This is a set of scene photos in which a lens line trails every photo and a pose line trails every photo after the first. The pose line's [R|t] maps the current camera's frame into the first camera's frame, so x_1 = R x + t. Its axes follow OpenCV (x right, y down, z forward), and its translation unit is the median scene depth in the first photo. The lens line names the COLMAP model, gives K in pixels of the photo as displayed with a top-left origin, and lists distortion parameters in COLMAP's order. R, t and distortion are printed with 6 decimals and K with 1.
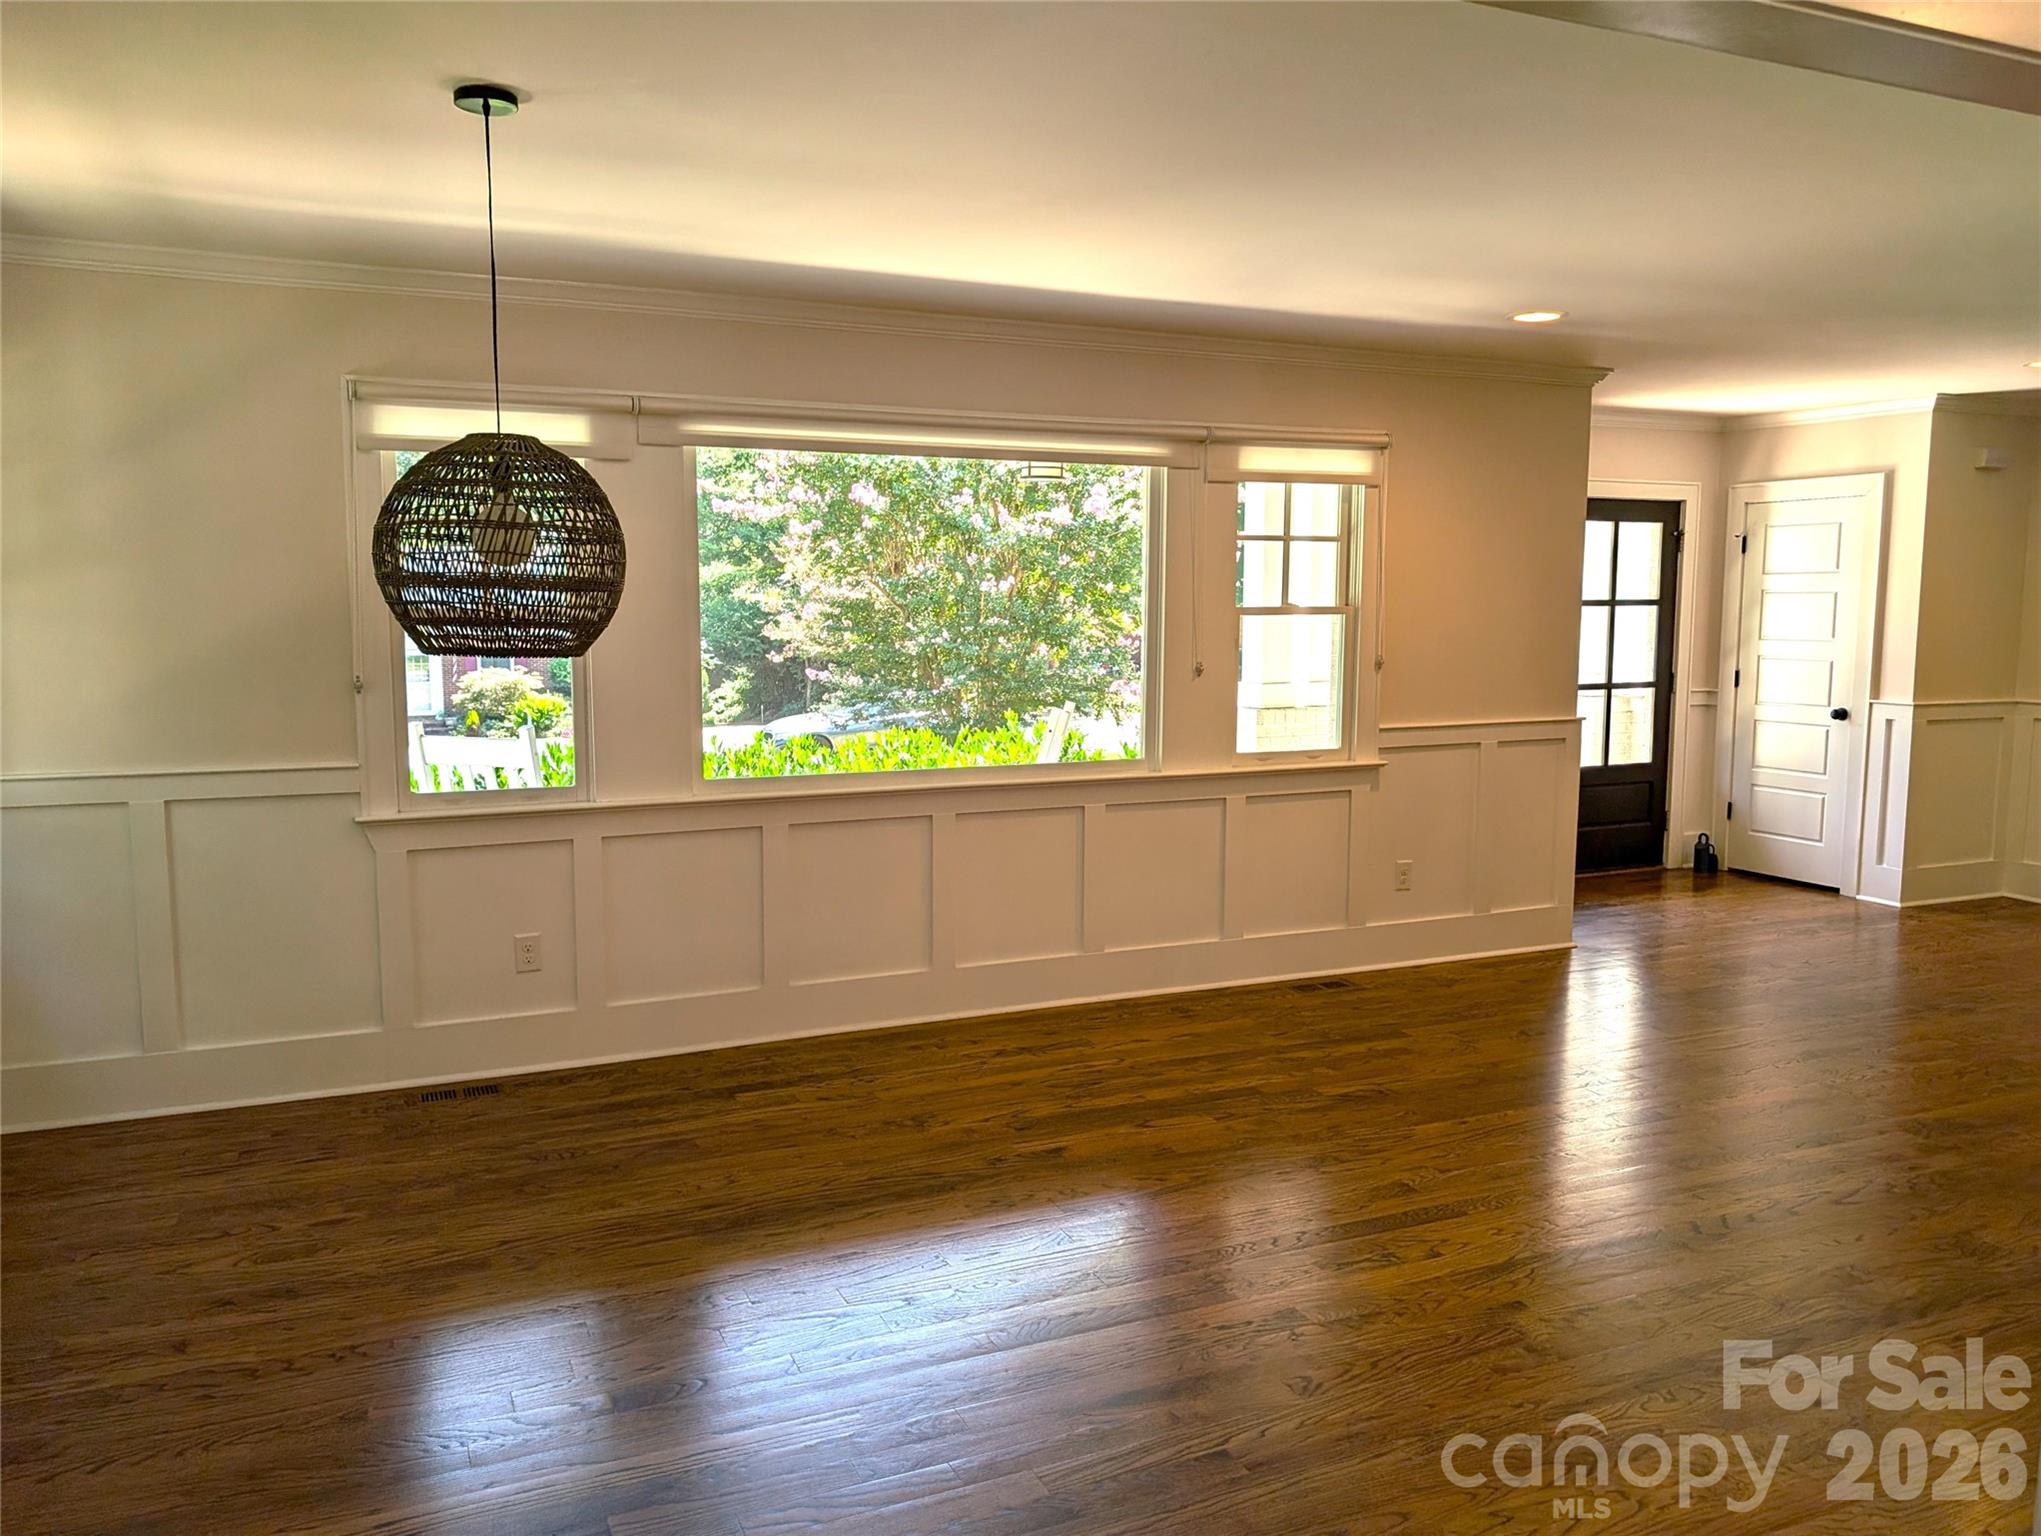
lens RADIAL K [[1453.5, 0, 1020.5], [0, 1453.5, 768.0], [0, 0, 1]] dist [-0.020775, -0.001930]
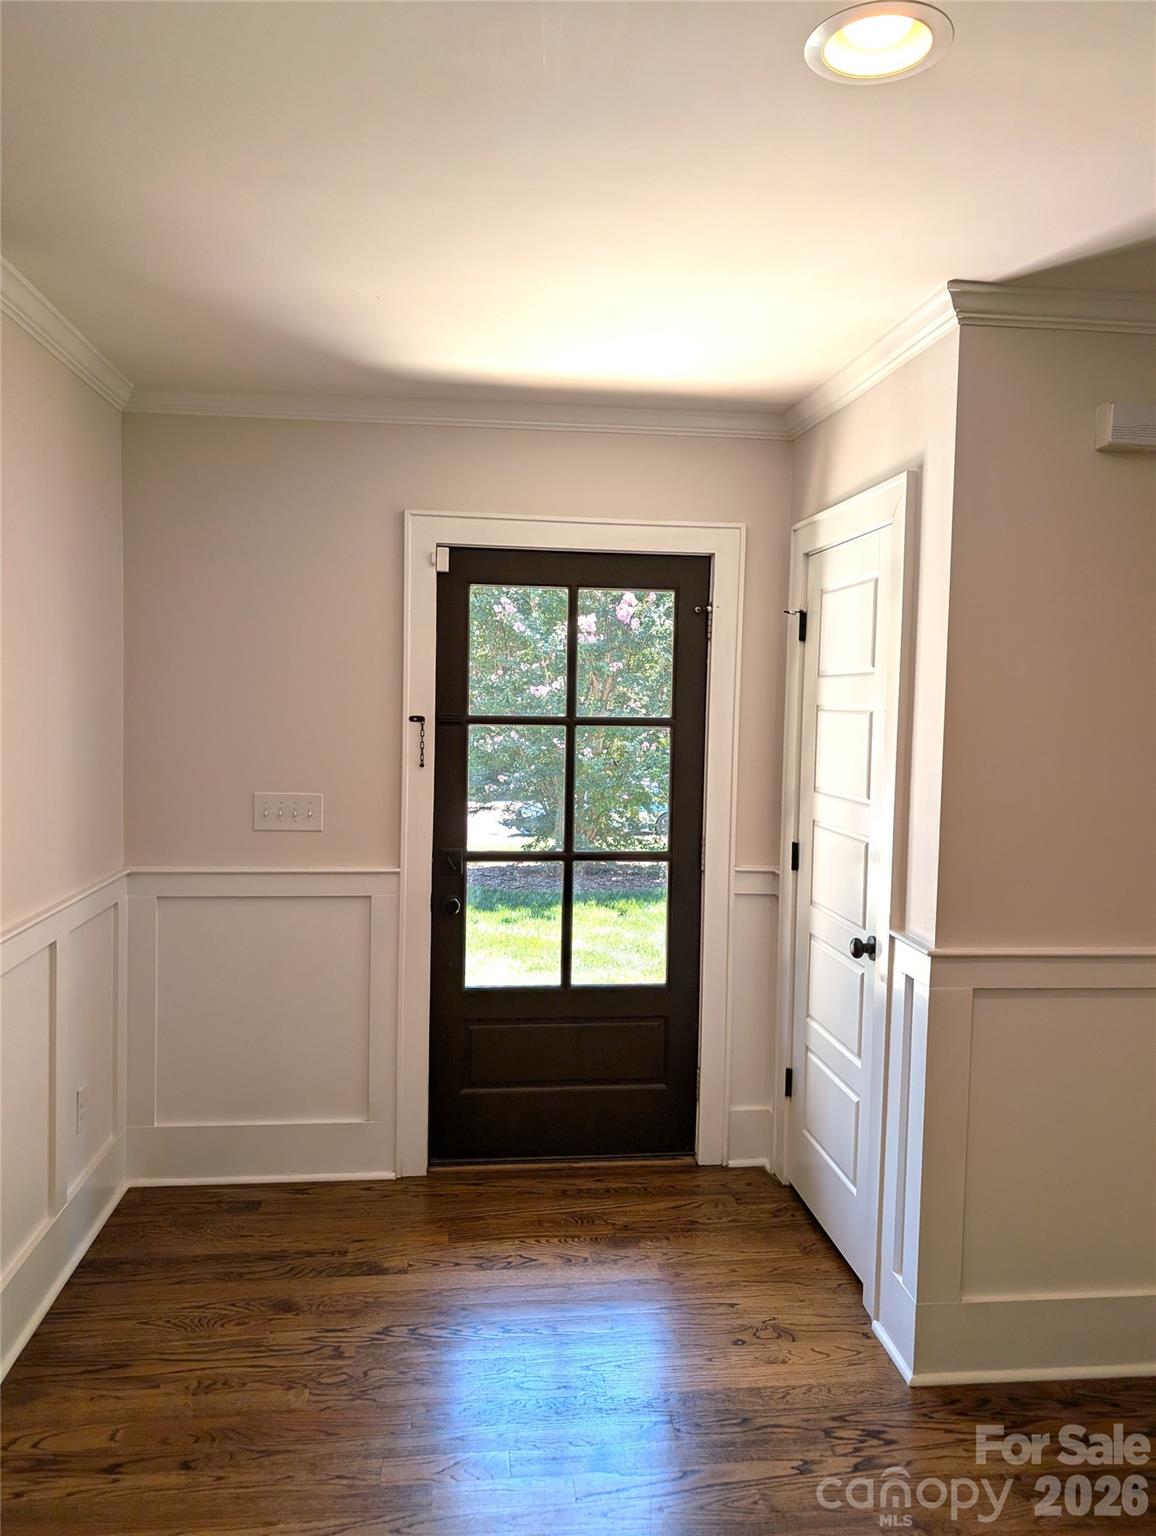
lens RADIAL K [[1093.9, 0, 578.0], [0, 1093.9, 768.0], [0, 0, 1]] dist [-0.020775, -0.001930]
pose [[0.961050, 0.040160, -0.273440, 0.536495], [-0.054860, 0.997419, -0.046326, -0.072833], [0.270874, 0.059522, 0.960773, 0.557706]]
